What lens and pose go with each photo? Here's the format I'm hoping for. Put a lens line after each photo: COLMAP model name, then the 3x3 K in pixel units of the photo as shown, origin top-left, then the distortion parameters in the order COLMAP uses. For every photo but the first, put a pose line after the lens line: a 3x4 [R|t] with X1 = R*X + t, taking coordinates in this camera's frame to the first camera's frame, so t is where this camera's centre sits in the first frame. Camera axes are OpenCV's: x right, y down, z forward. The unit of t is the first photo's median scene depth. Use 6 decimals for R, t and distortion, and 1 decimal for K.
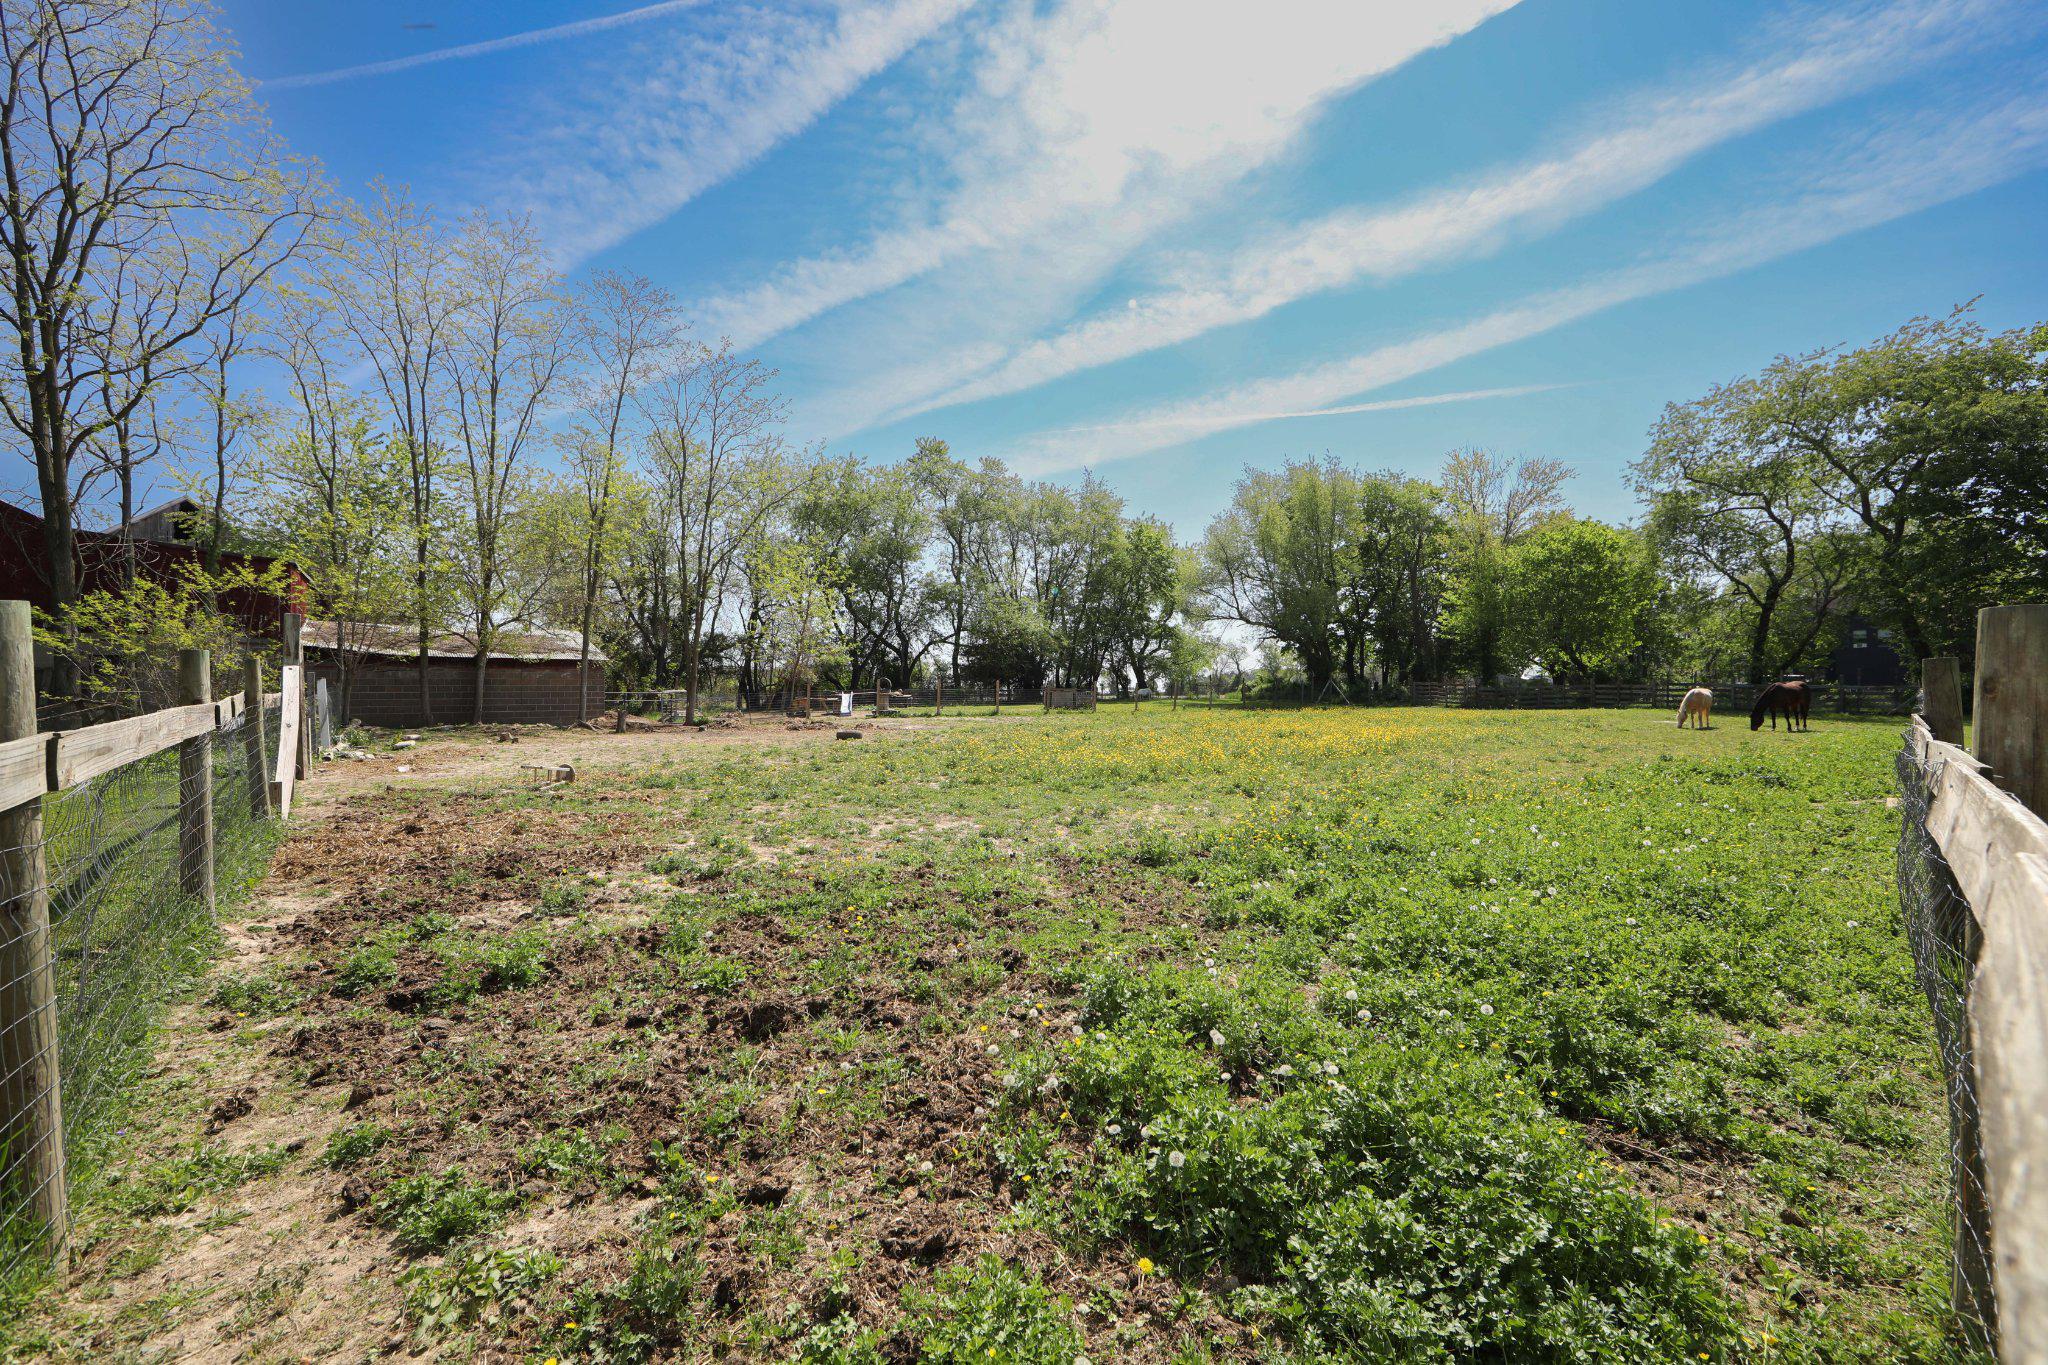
lens RADIAL K [[816.1, 0, 1023.4], [0, 816.1, 686.7], [0, 0, 1]] dist [-0.002207, 0.000076]
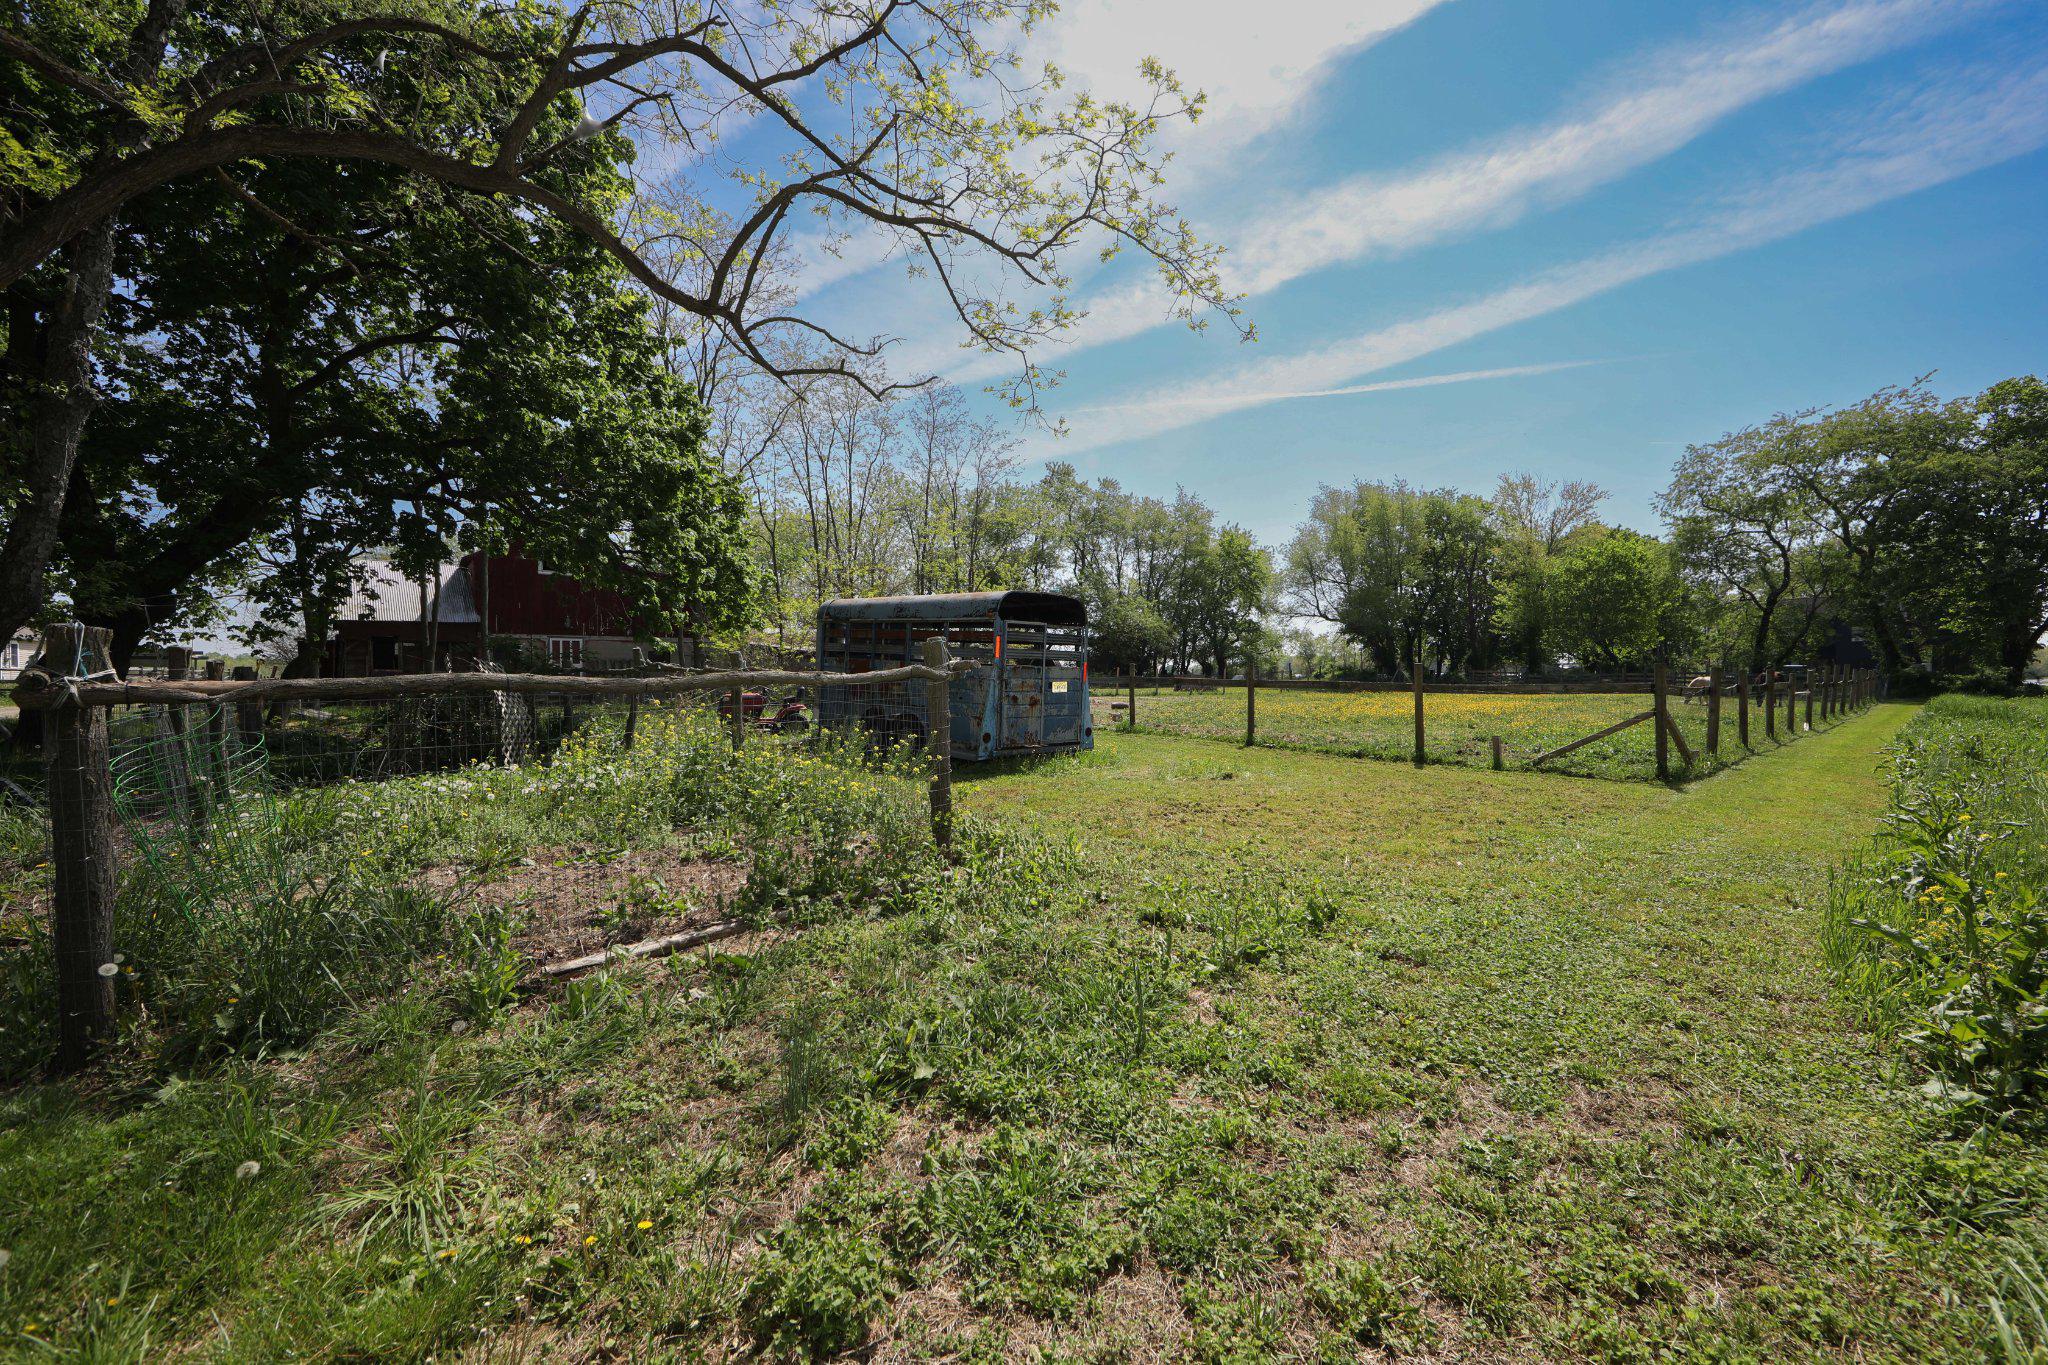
lens RADIAL K [[816.1, 0, 1024.6], [0, 816.1, 678.9], [0, 0, 1]] dist [-0.002207, 0.000076]
pose [[0.999843, 0.004905, -0.017052, -0.148239], [-0.004742, 0.999943, 0.009586, -0.001347], [0.017098, -0.009503, 0.999809, -0.196988]]
